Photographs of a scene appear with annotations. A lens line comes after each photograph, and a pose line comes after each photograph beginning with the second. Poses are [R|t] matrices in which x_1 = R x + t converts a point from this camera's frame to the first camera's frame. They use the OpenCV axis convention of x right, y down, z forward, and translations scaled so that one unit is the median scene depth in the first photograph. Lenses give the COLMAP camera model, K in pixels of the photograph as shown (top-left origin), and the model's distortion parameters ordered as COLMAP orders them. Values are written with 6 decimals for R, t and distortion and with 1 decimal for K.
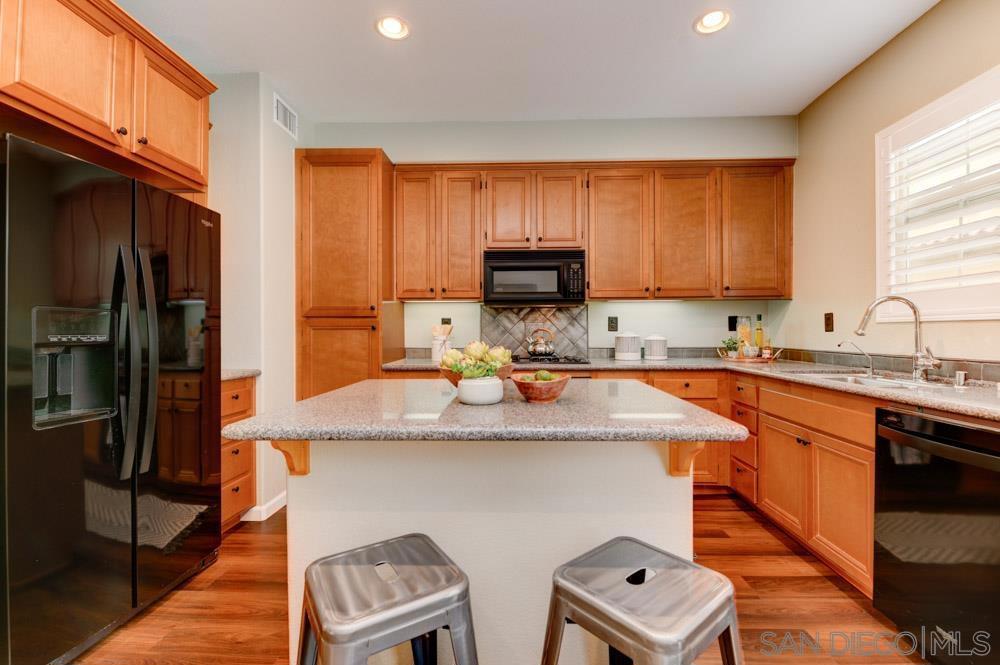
lens RADIAL K [[446.1, 0, 499.9], [0, 446.1, 329.4], [0, 0, 1]] dist [0.002042, -0.000643]
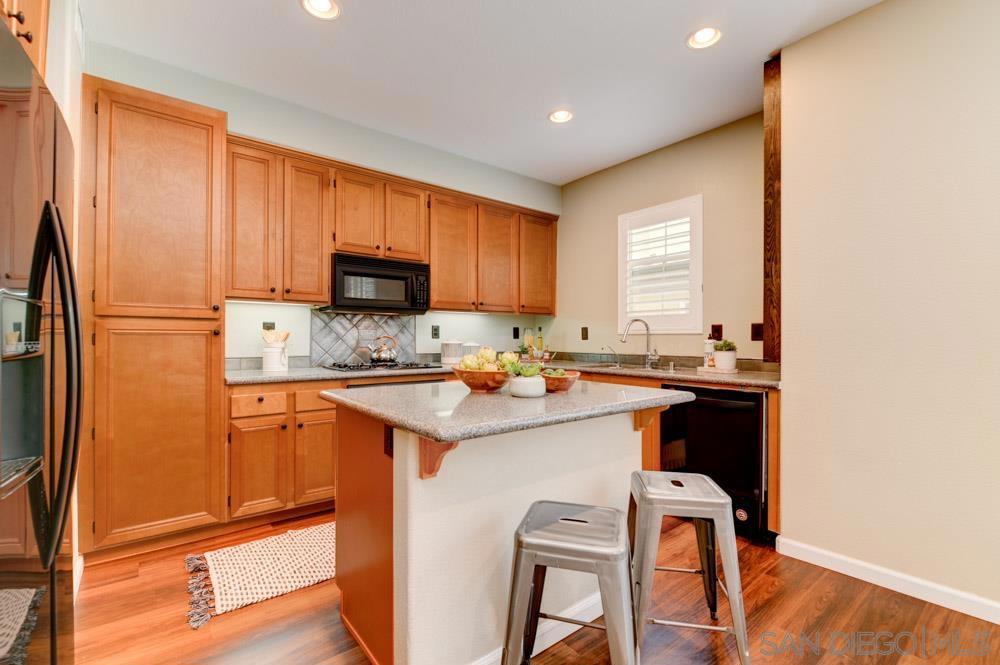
lens RADIAL K [[446.1, 0, 504.0], [0, 446.1, 336.3], [0, 0, 1]] dist [0.002042, -0.000643]
pose [[0.761065, 0.009494, 0.648606, -0.373345], [-0.009080, 0.999951, -0.003982, 0.001604], [-0.648612, -0.002859, 0.761114, 0.041918]]
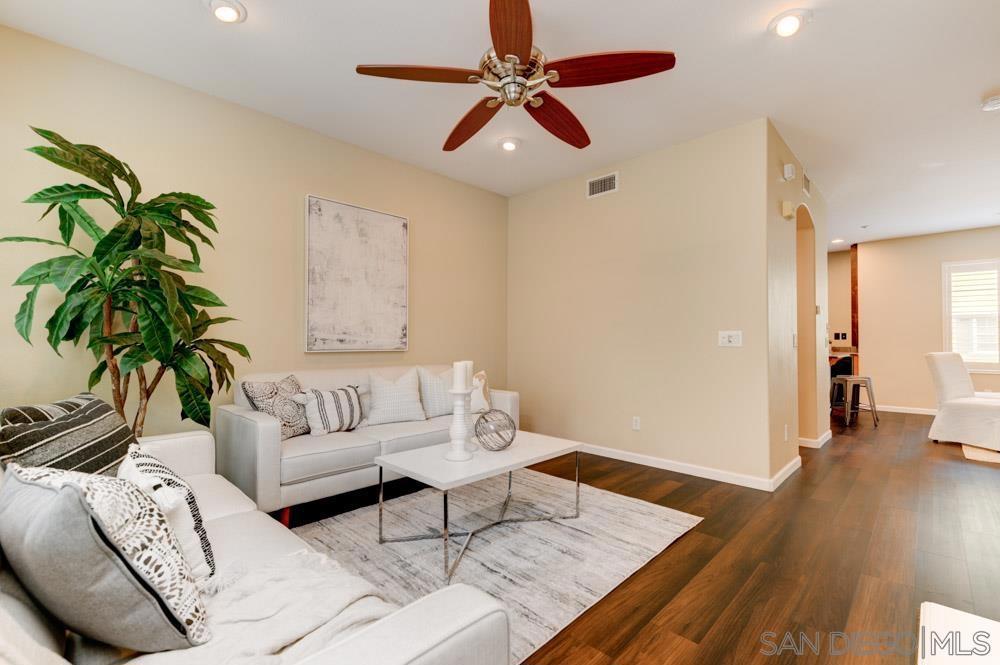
lens RADIAL K [[446.1, 0, 505.8], [0, 446.1, 333.9], [0, 0, 1]] dist [0.002042, -0.000643]
pose [[0.657268, 0.019622, 0.753402, -2.307649], [-0.009669, 0.999798, -0.017604, 0.029157], [-0.753595, 0.004286, 0.657325, 0.161100]]
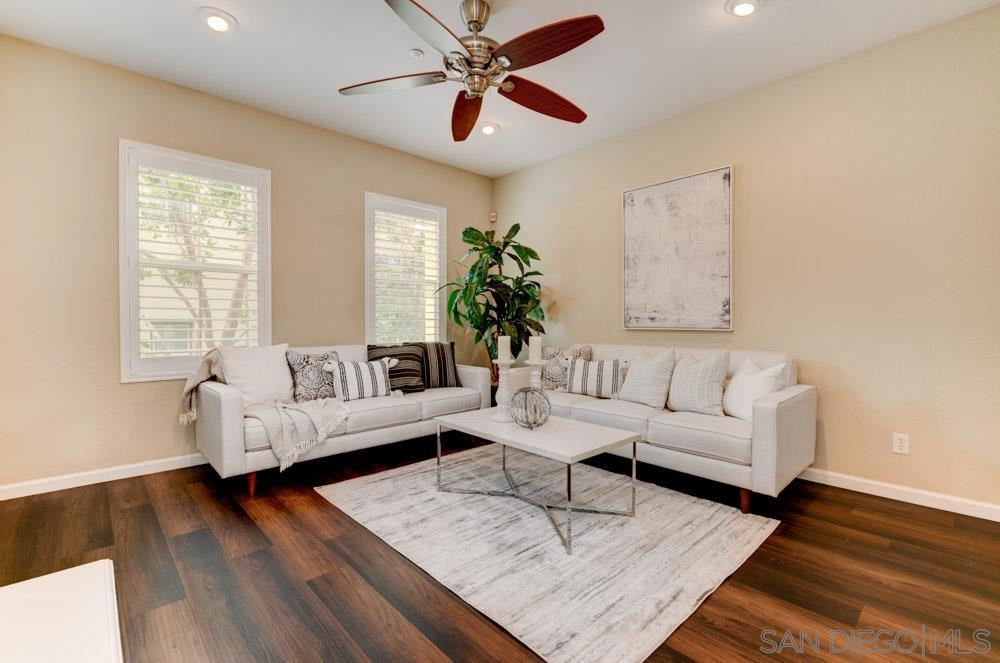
lens RADIAL K [[446.1, 0, 497.1], [0, 446.1, 326.8], [0, 0, 1]] dist [0.002042, -0.000643]
pose [[0.706150, 0.014188, -0.707920, 1.955389], [0.001906, 0.999758, 0.021938, 0.013177], [0.708060, -0.016840, 0.705952, -0.064633]]
